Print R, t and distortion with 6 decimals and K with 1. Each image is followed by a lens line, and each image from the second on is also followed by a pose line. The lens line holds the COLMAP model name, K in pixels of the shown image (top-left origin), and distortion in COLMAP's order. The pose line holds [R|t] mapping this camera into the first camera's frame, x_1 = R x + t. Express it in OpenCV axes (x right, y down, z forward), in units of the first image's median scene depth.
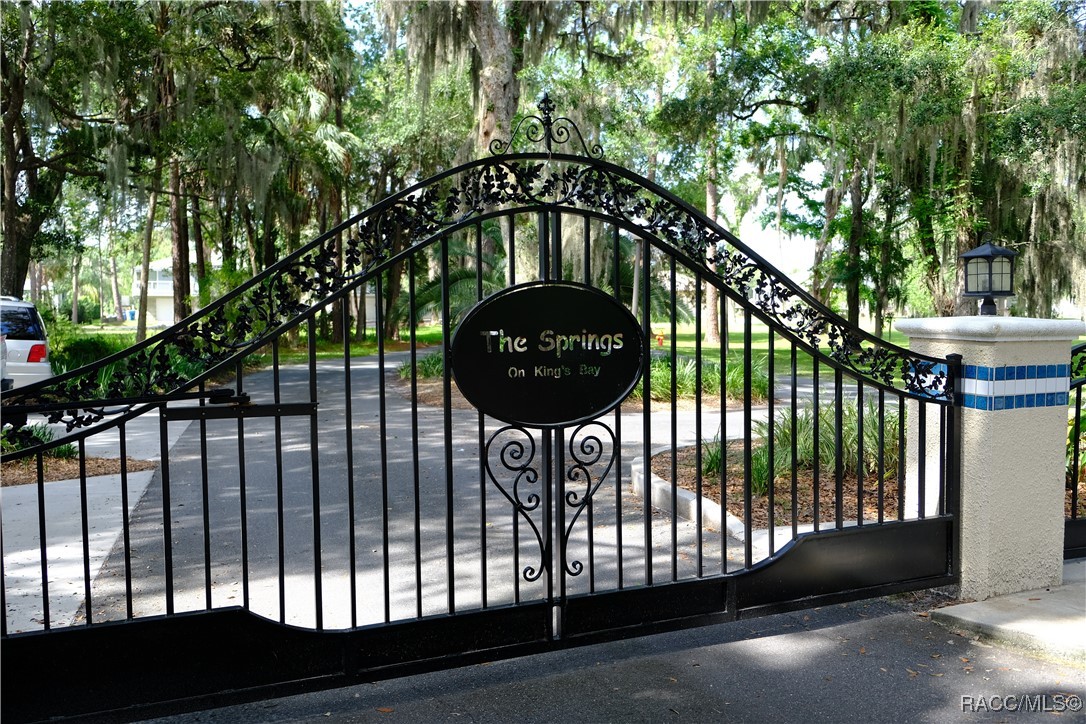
lens RADIAL K [[1005.6, 0, 543.0], [0, 1005.6, 362.0], [0, 0, 1]] dist [0.019835, 0.007027]
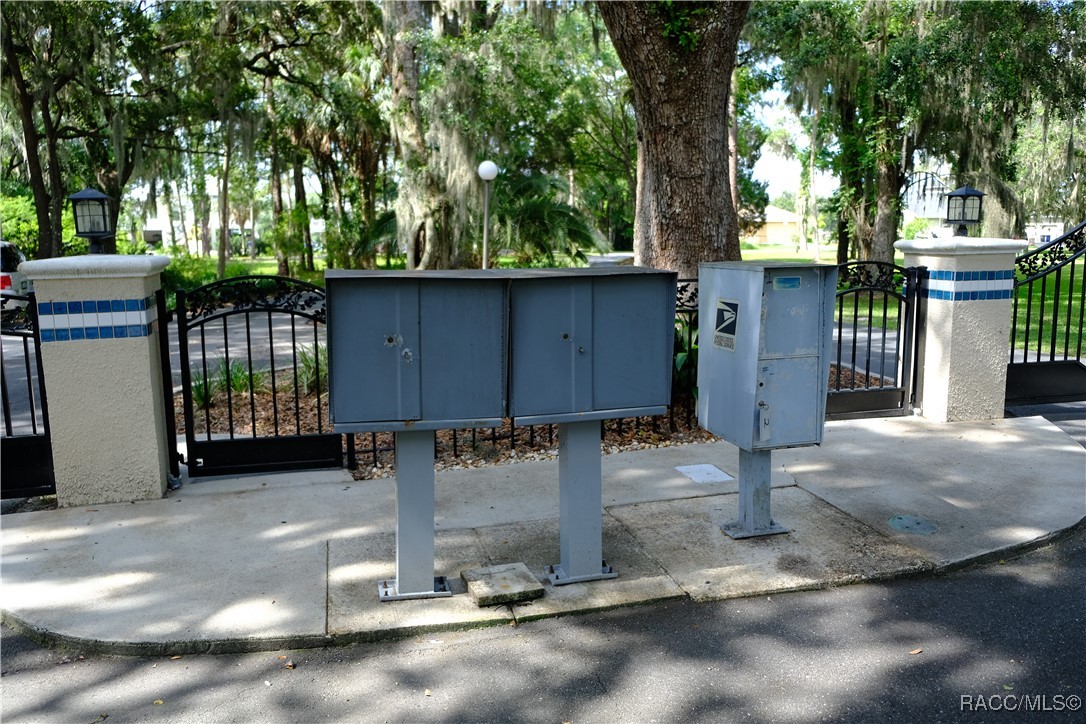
lens RADIAL K [[843.5, 0, 549.0], [0, 843.5, 357.4], [0, 0, 1]] dist [-0.029093, 0.038938]
pose [[0.985010, 0.012803, -0.172024, 0.288046], [0.002162, 0.996247, 0.086527, -0.003227], [0.172486, -0.085602, 0.981285, 0.049008]]
